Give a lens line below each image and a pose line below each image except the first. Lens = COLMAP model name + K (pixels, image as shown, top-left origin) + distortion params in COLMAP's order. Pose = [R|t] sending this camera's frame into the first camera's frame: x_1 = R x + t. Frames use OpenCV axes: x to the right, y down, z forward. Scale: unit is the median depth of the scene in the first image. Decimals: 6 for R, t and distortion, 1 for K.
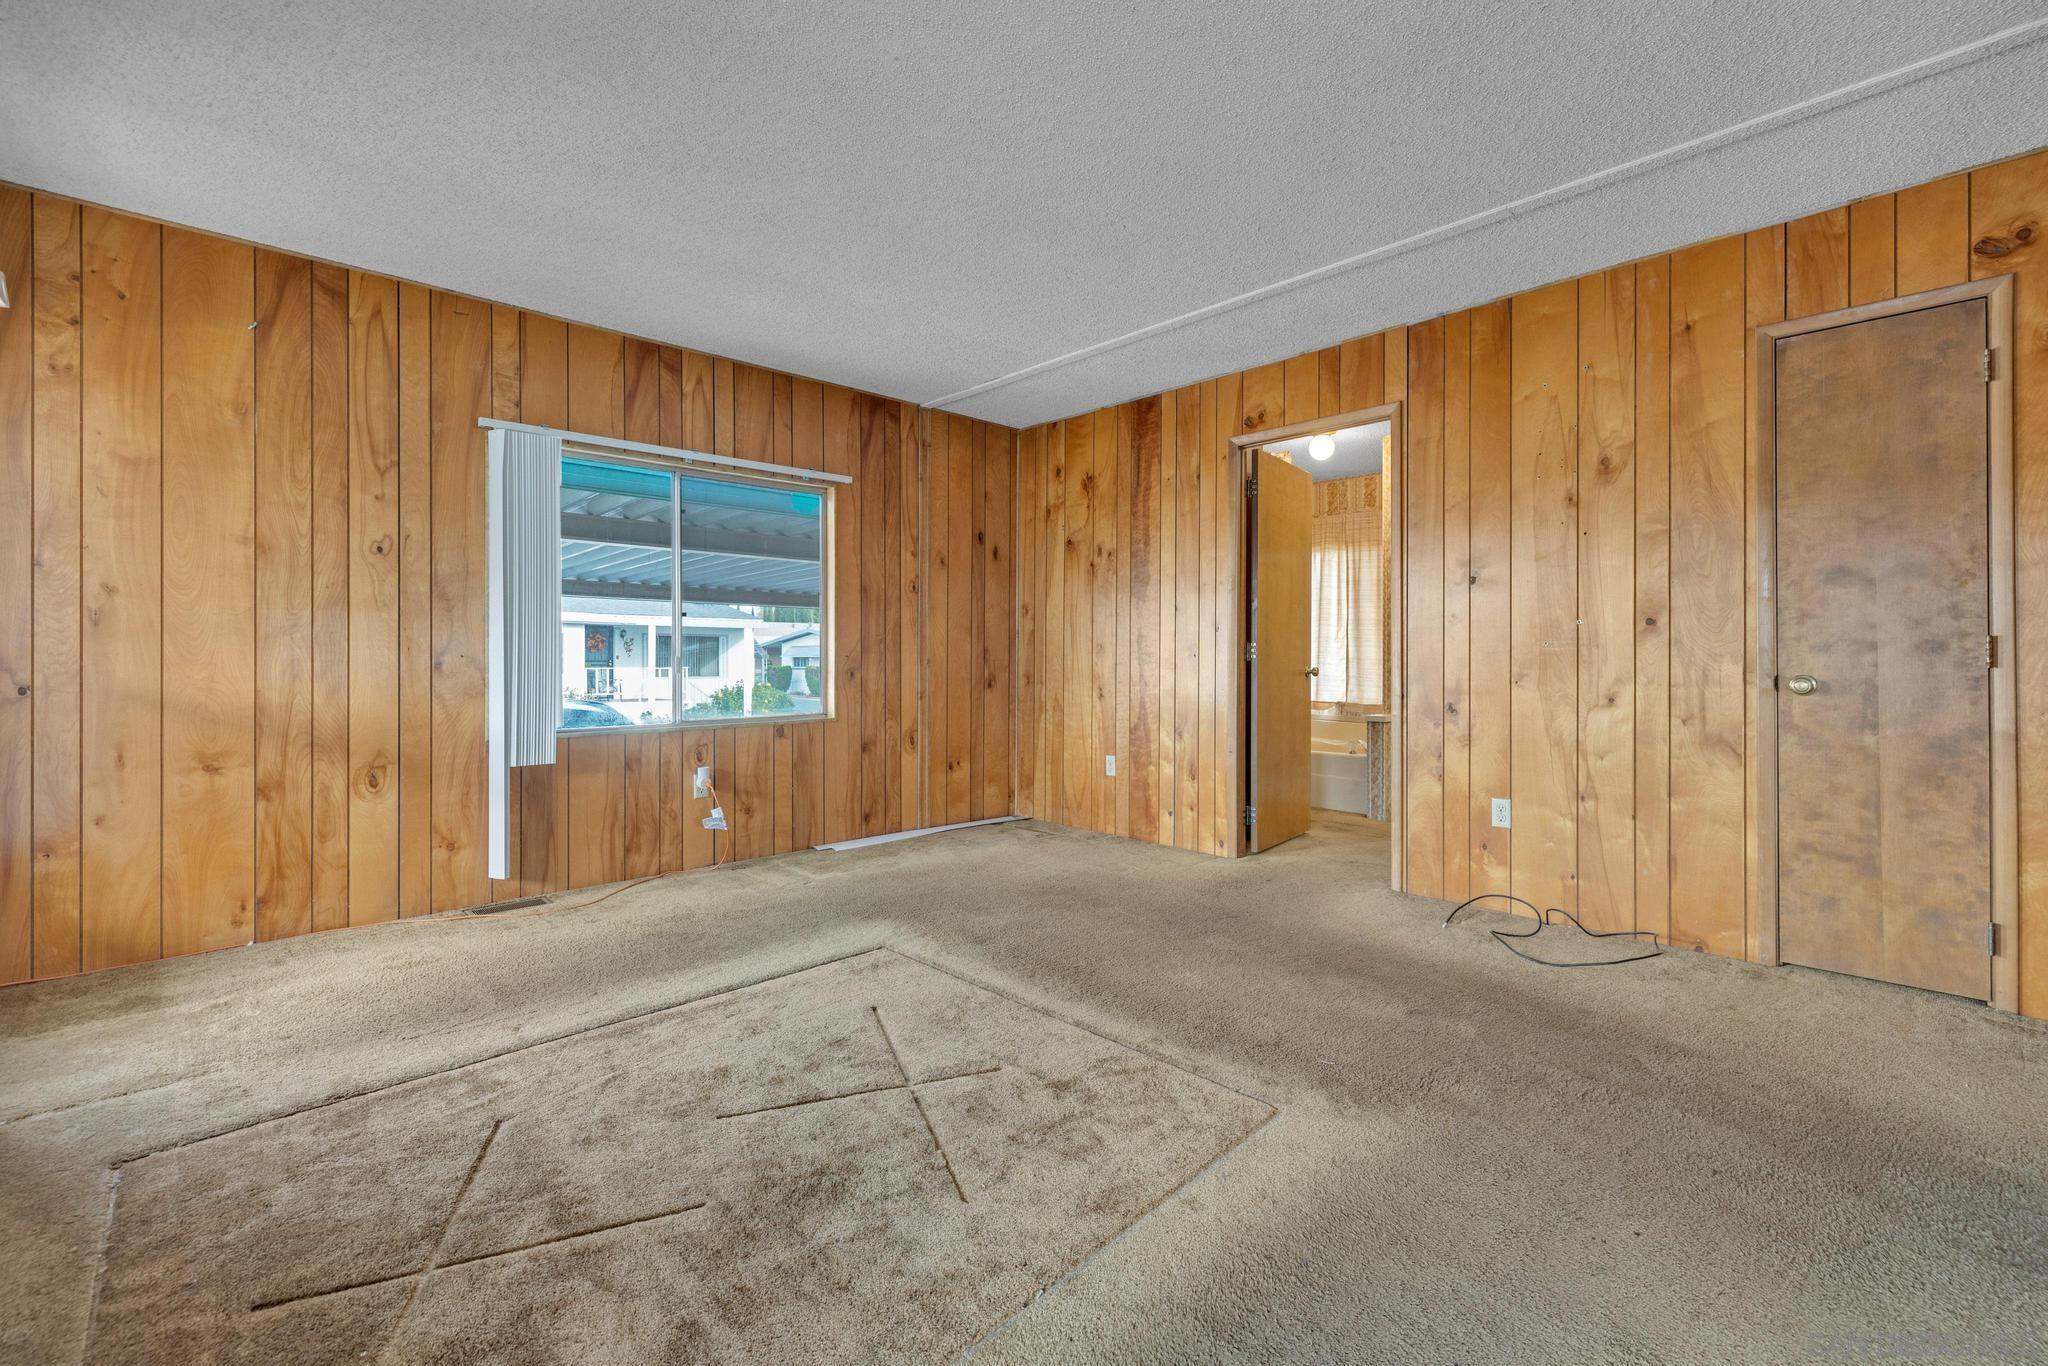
lens RADIAL K [[889.9, 0, 1043.7], [0, 889.9, 643.7], [0, 0, 1]] dist [0.003215, 0.000177]
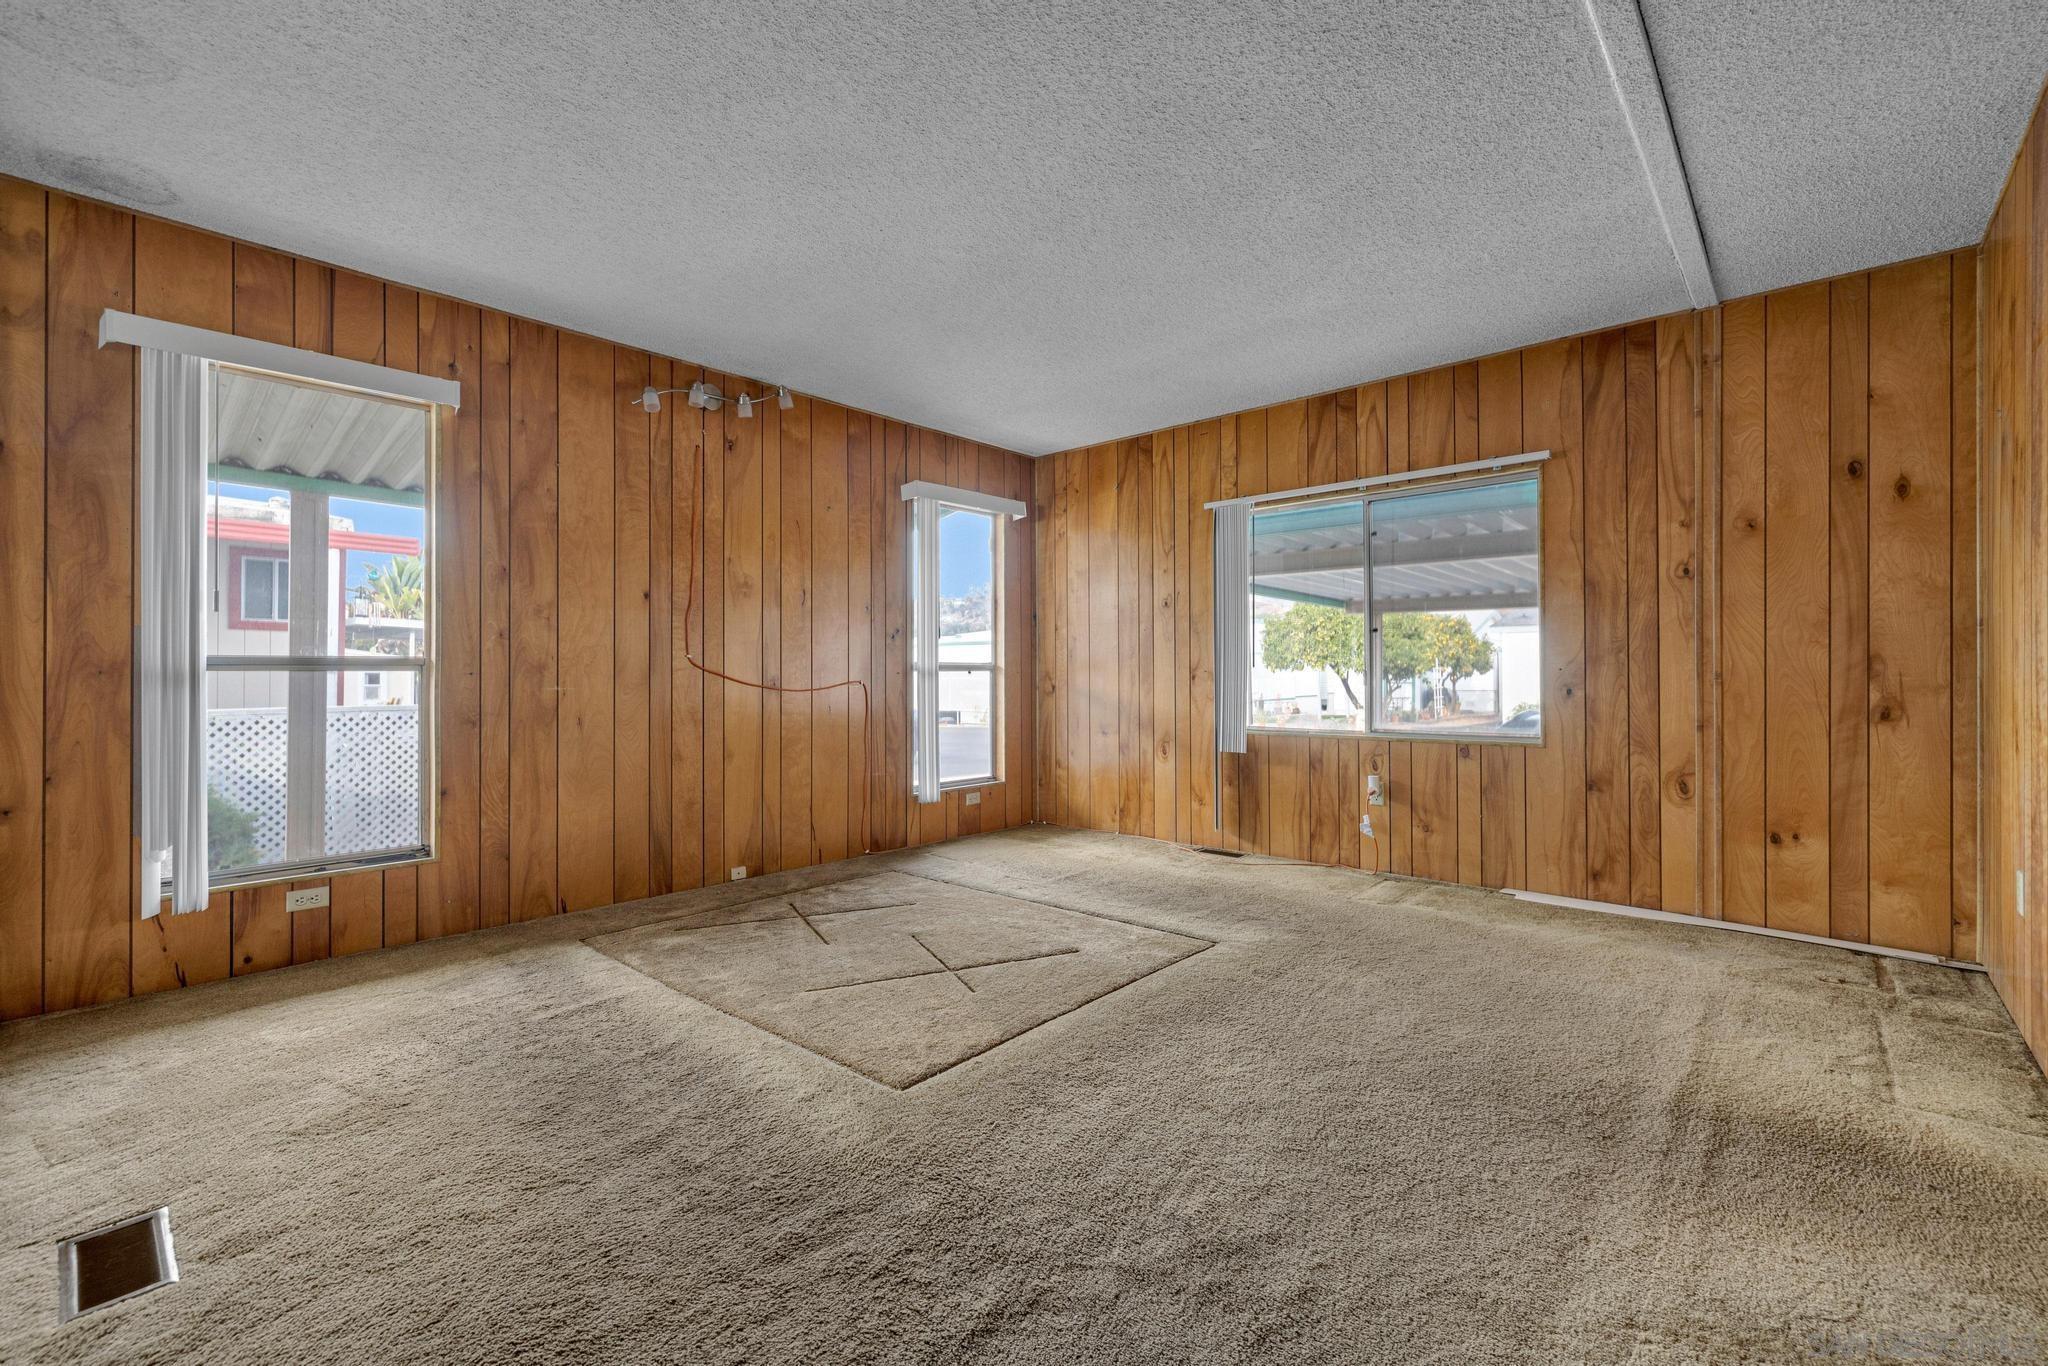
lens RADIAL K [[882.2, 0, 1028.5], [0, 882.2, 657.1], [0, 0, 1]] dist [0.001607, 0.000407]
pose [[0.062137, -0.024957, -0.997756, 0.610307], [0.011765, 0.999636, -0.024271, 0.018662], [0.997998, -0.010230, 0.062408, 0.511012]]
